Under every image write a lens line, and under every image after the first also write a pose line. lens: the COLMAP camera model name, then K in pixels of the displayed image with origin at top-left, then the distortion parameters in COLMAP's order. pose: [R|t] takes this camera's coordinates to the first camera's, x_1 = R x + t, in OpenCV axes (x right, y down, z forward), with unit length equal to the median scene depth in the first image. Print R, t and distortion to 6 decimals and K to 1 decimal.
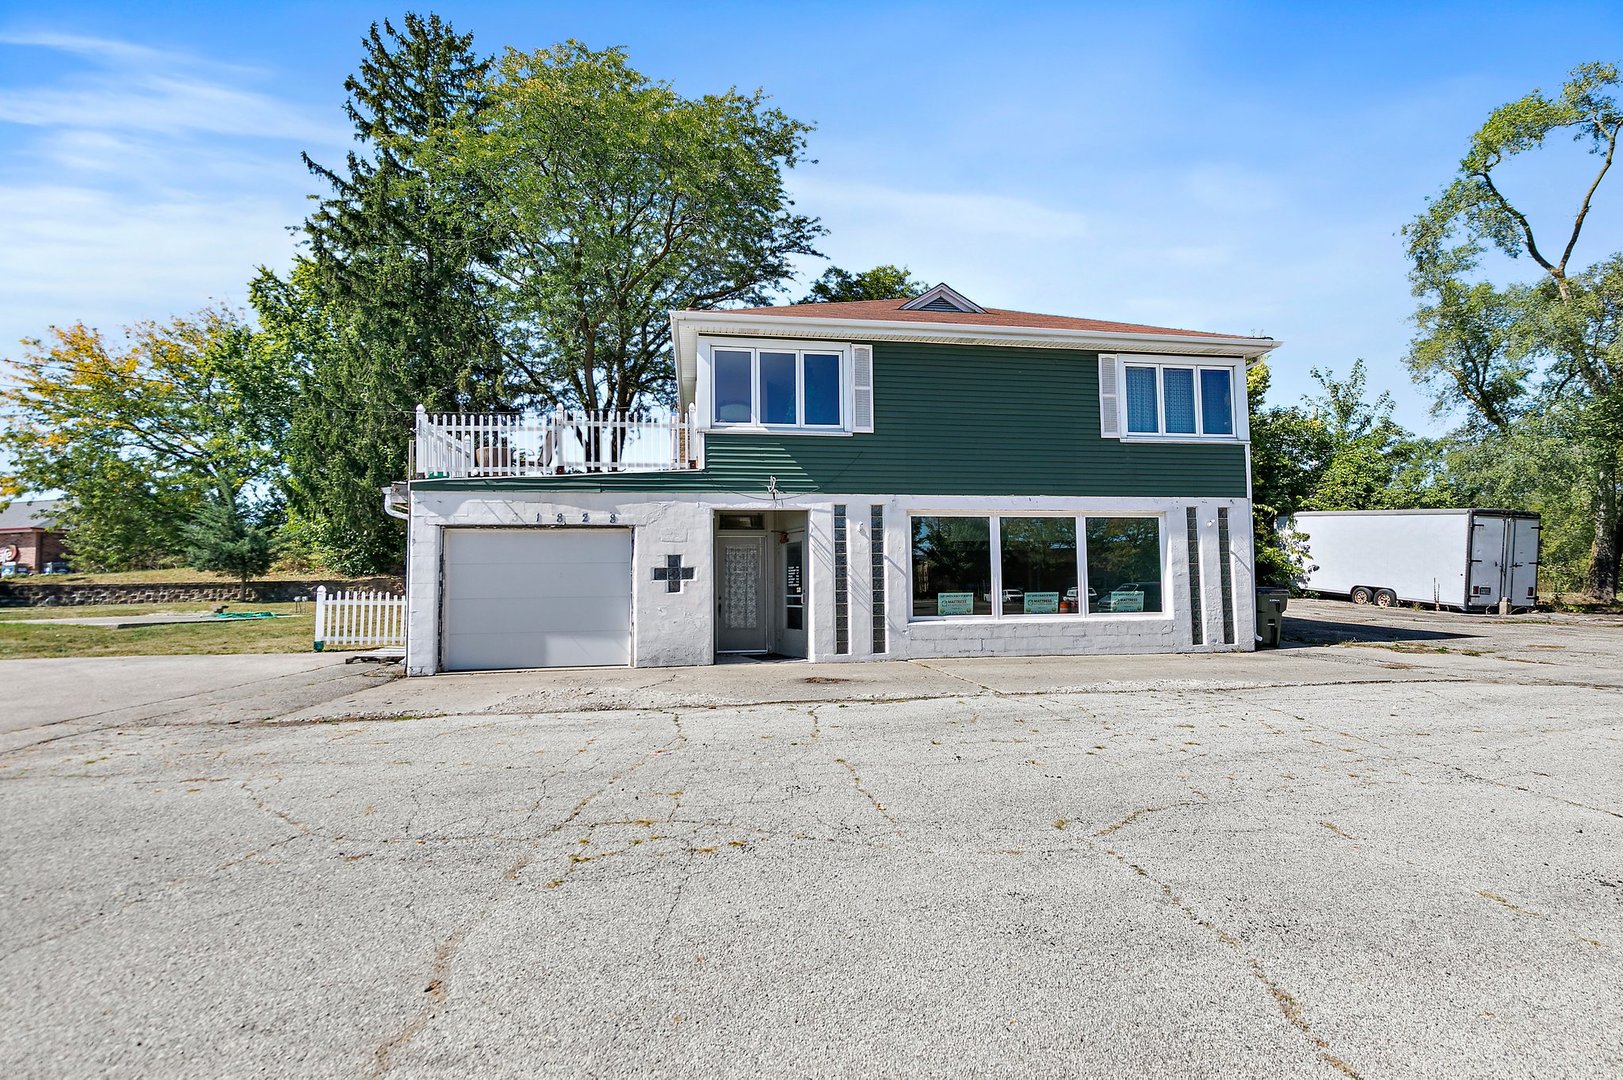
lens RADIAL K [[750.3, 0, 820.6], [0, 750.3, 542.3], [0, 0, 1]] dist [0.017083, -0.000543]
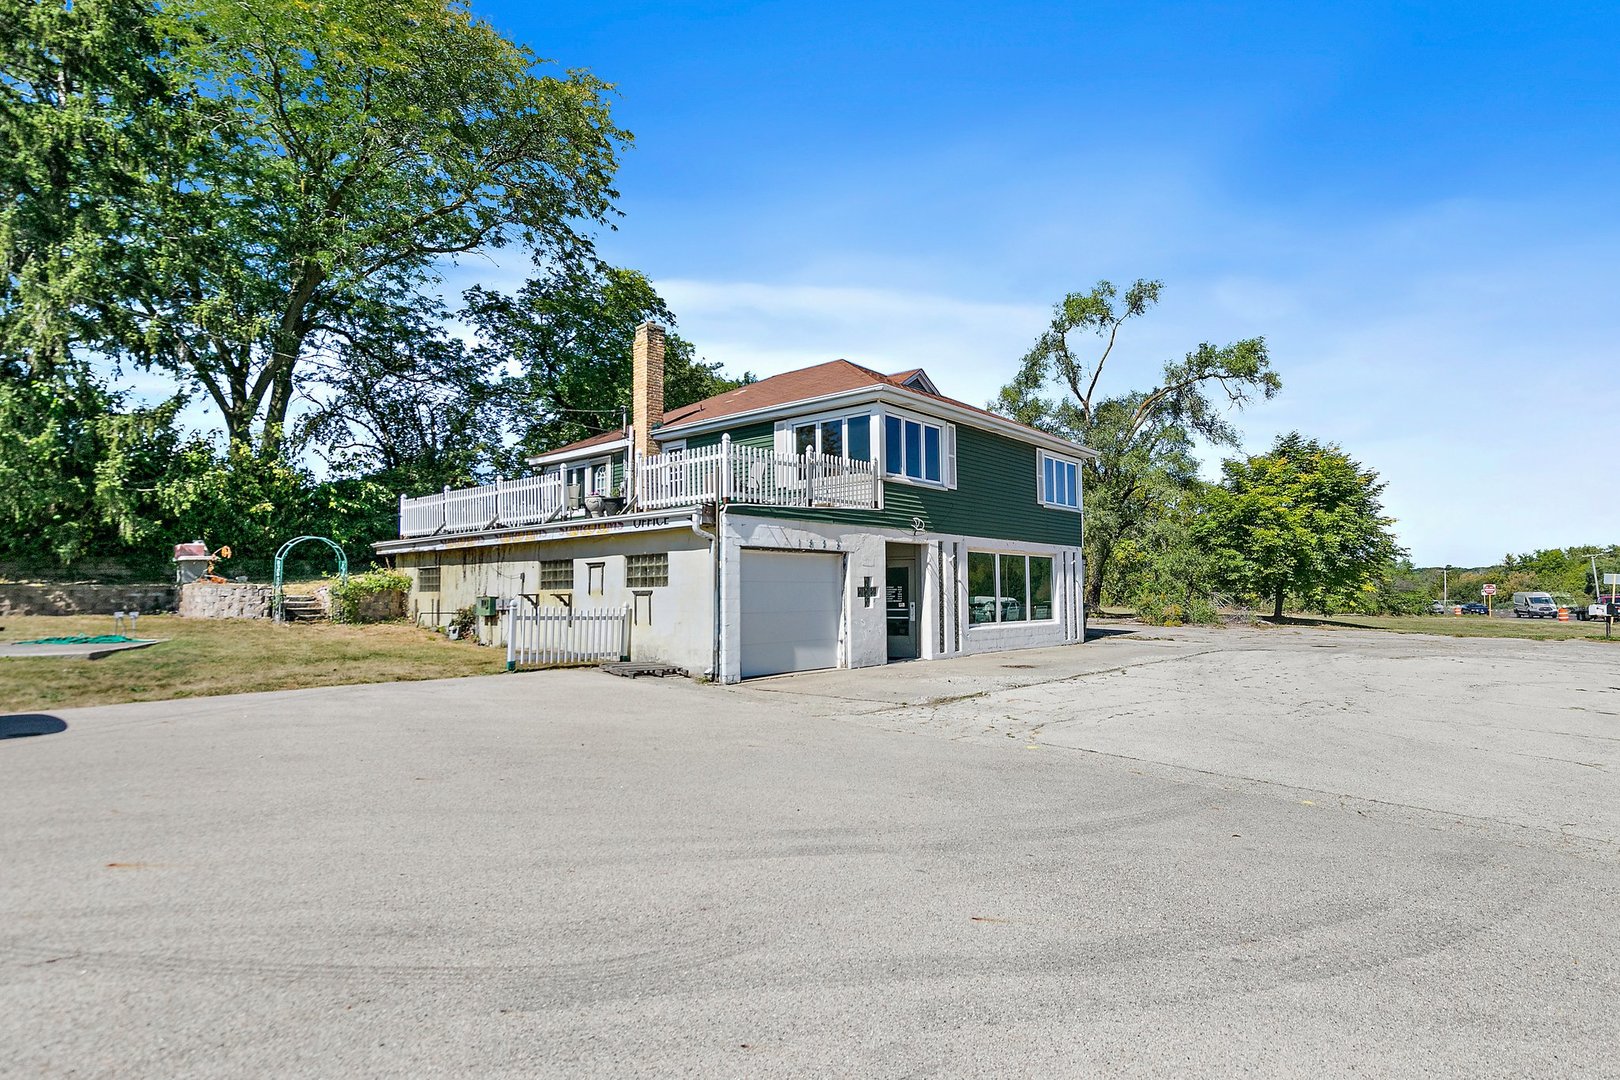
lens RADIAL K [[855.4, 0, 810.0], [0, 855.4, 540.0], [0, 0, 1]] dist [0.000892, 0.000021]
pose [[0.775488, 0.049024, 0.629457, -1.030440], [-0.043792, 0.998756, -0.023835, -0.005338], [-0.629842, -0.009082, 0.776670, -0.037196]]
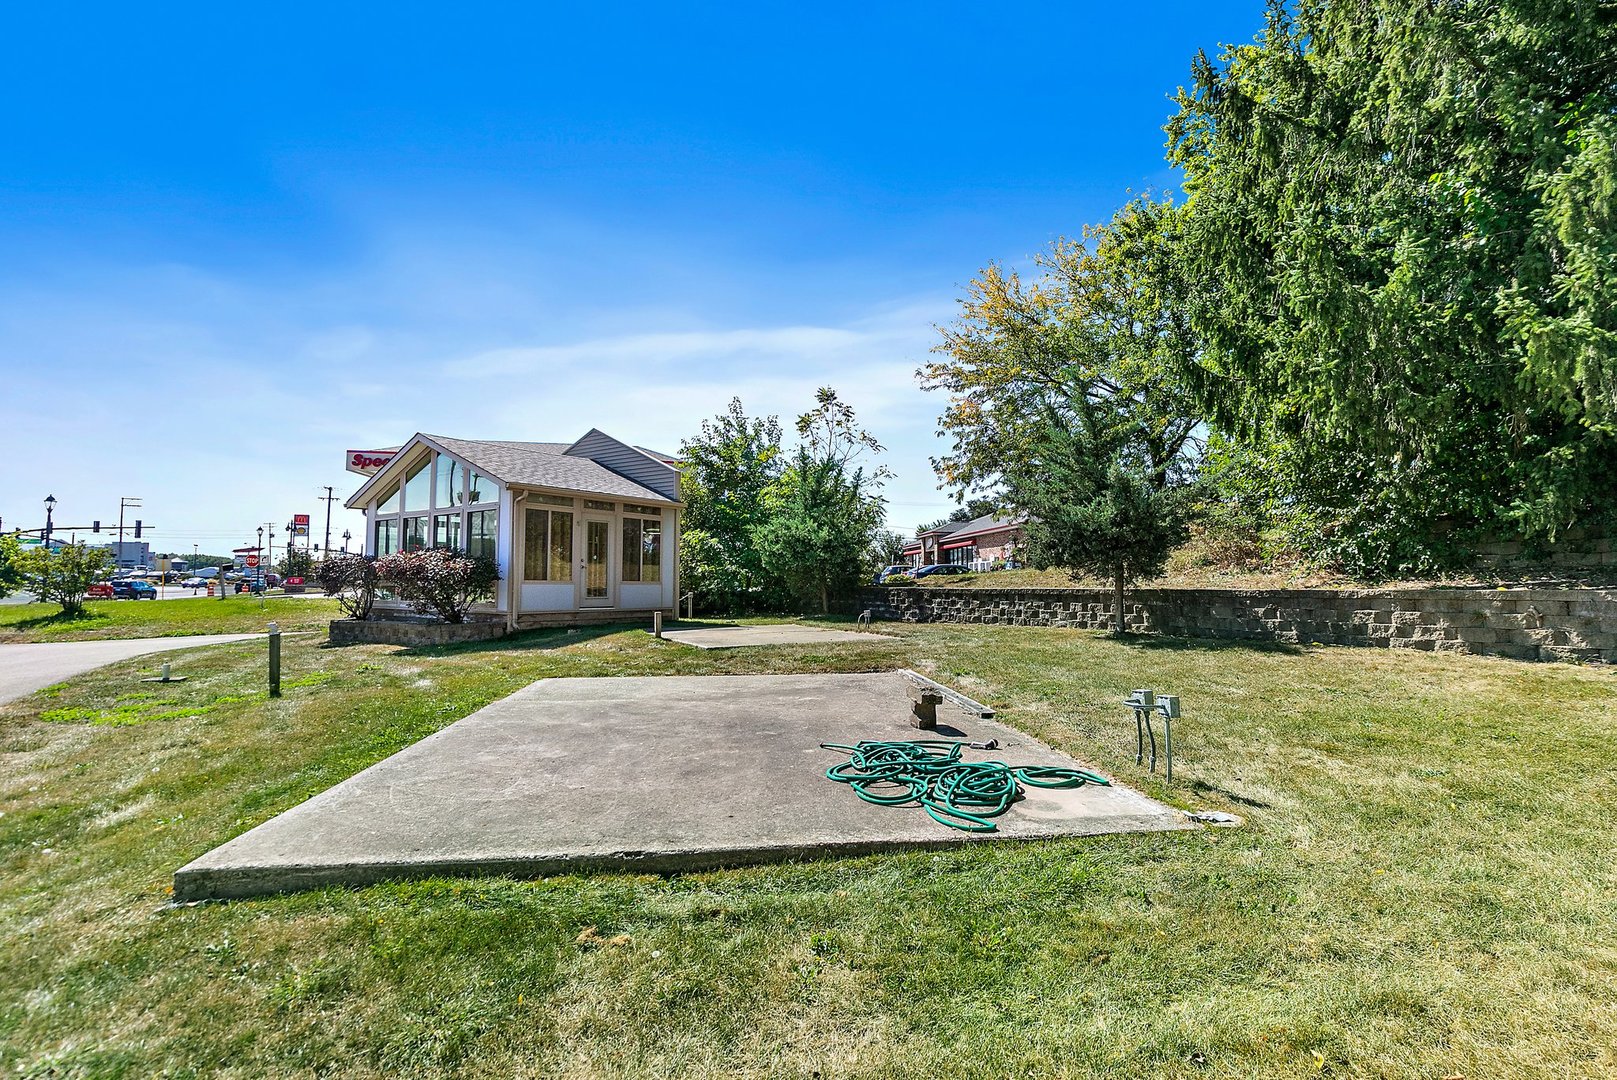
lens RADIAL K [[747.5, 0, 817.6], [0, 747.5, 542.3], [0, 0, 1]] dist [0.017083, -0.000543]
pose [[0.390680, -0.038774, -0.919710, -0.748994], [0.050390, 0.998515, -0.020691, 0.041388], [0.919146, -0.038260, 0.392054, 1.185237]]
